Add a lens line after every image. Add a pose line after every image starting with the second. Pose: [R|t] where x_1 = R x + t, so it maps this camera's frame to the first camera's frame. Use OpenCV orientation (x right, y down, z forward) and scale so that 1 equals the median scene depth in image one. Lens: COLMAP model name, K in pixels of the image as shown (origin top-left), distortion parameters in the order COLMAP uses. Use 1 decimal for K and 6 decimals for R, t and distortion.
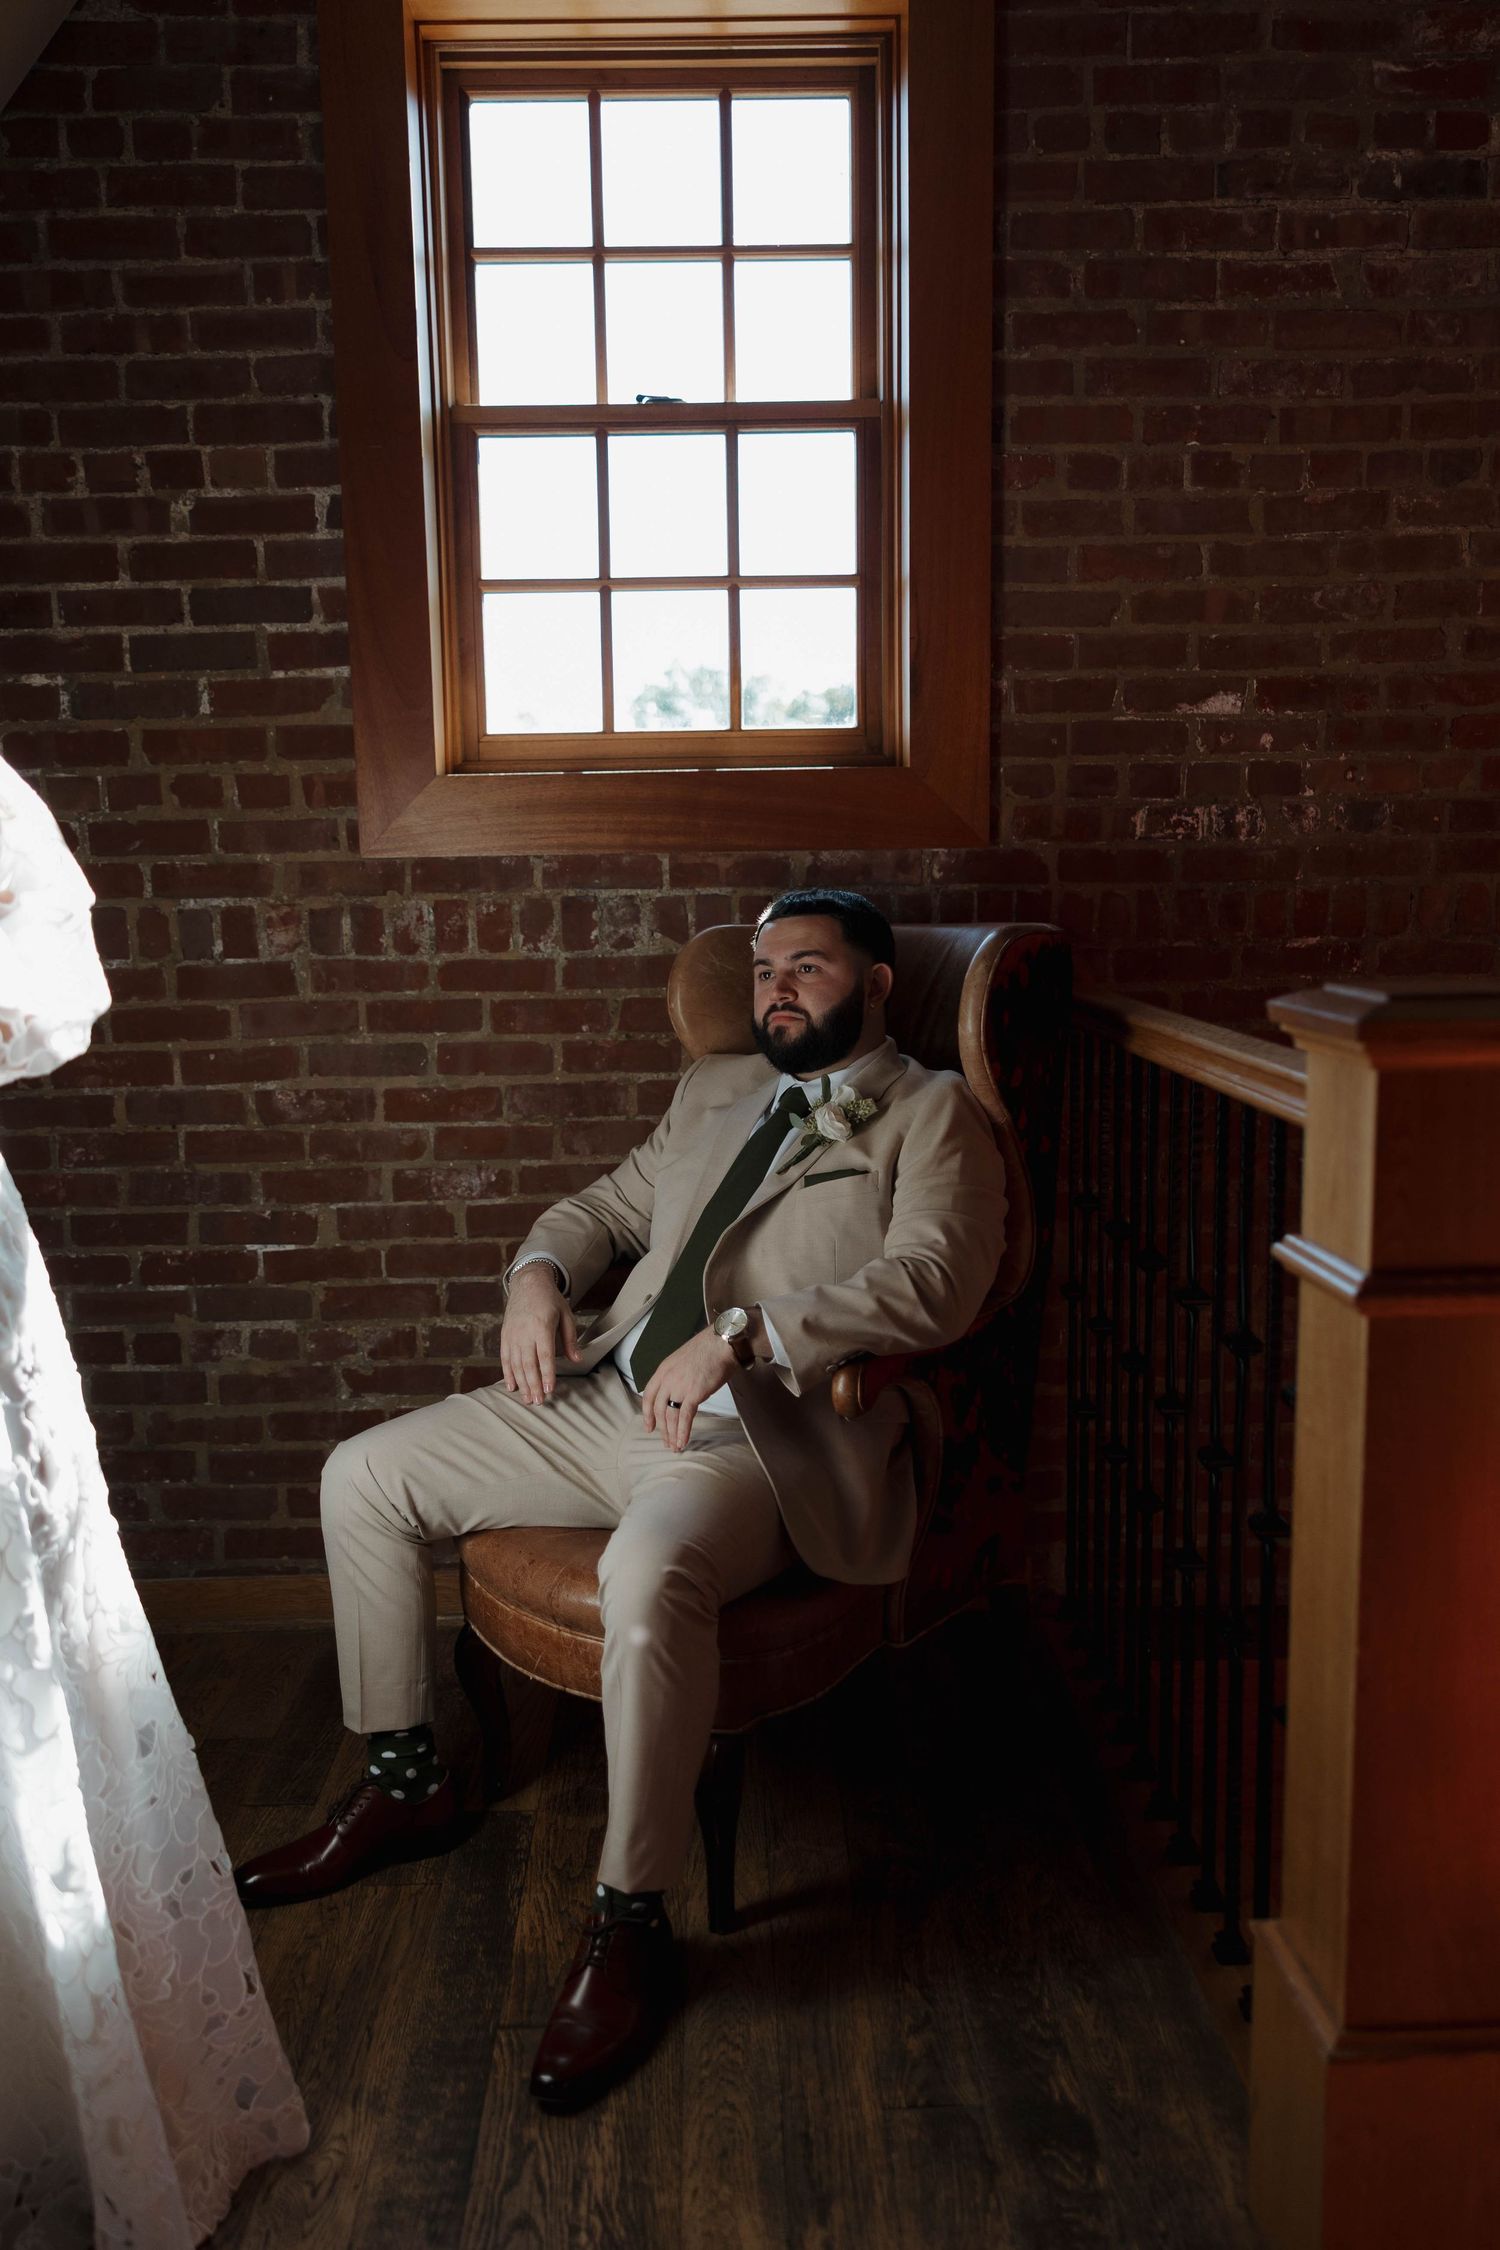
lens RADIAL K [[1932.8, 0, 750.0], [0, 1932.8, 1125.0], [0, 0, 1]] dist [0.013085, 0.005417]
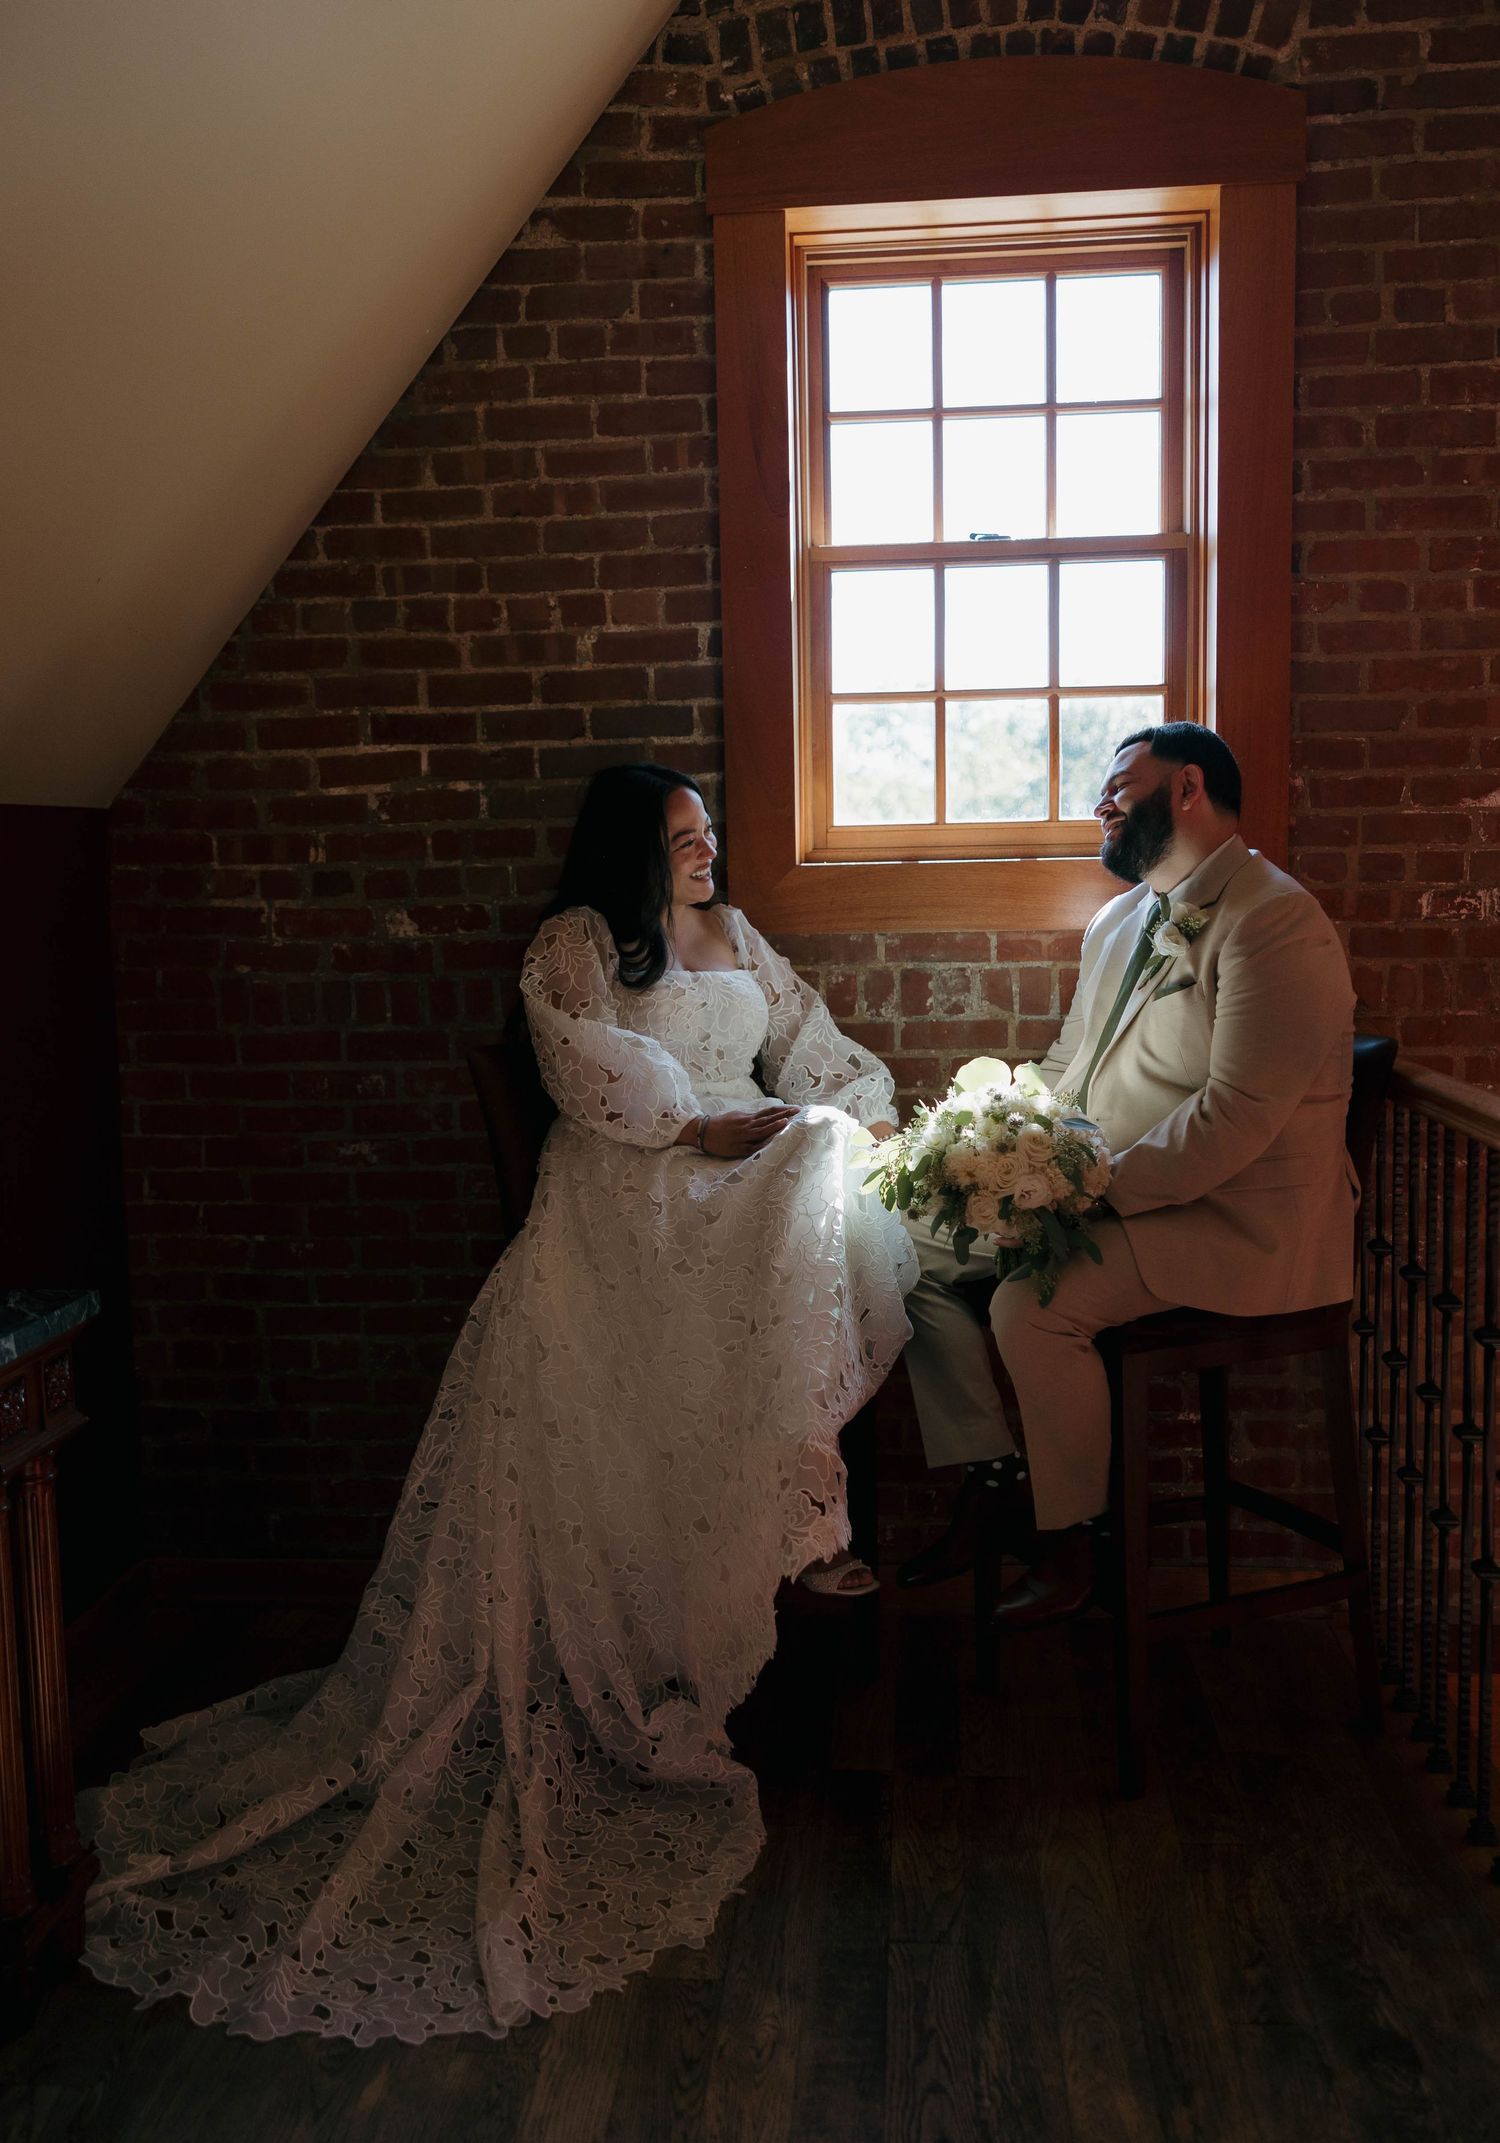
lens RADIAL K [[1989.3, 0, 717.4], [0, 1989.3, 1041.4], [0, 0, 1]] dist [0.012956, -0.004162]
pose [[0.993187, 0.008176, -0.116243, -0.070544], [-0.014008, 0.998679, -0.049435, -0.016118], [0.115685, 0.050727, 0.991990, -0.181640]]
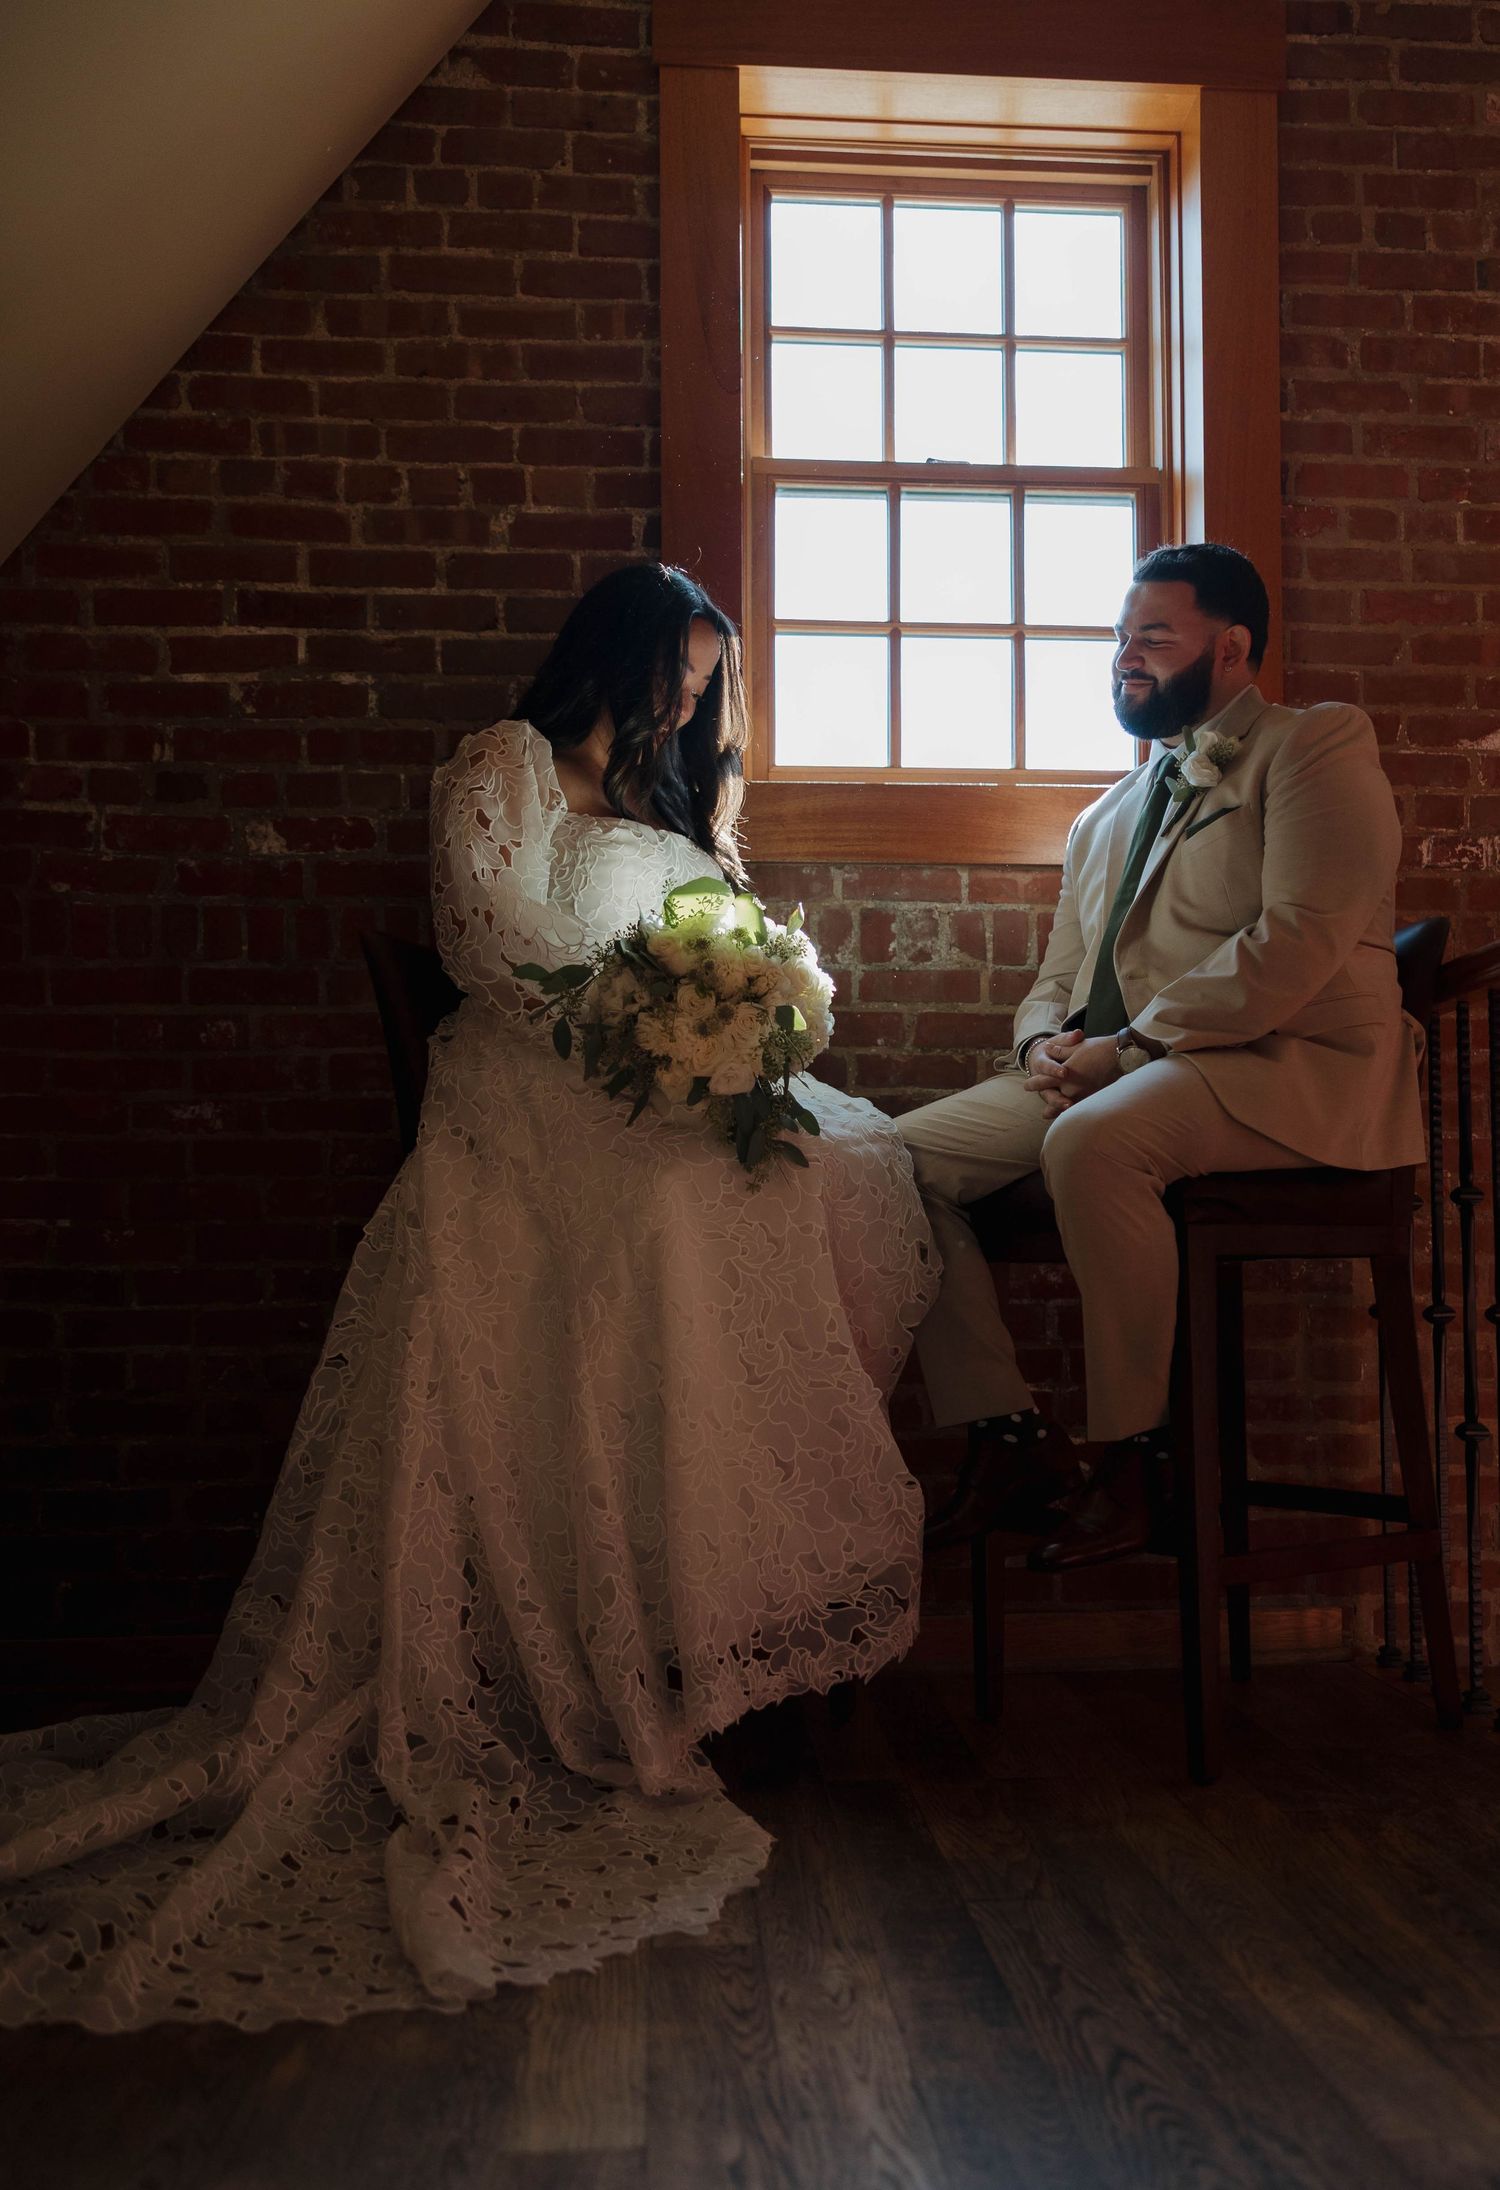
lens RADIAL K [[1988.3, 0, 811.5], [0, 1988.3, 1220.8], [0, 0, 1]] dist [0.009364, 0.005395]
pose [[0.997759, 0.014112, 0.065413, -0.193099], [-0.001418, 0.981749, -0.190174, 0.241420], [-0.066902, 0.189655, 0.979569, 0.031082]]
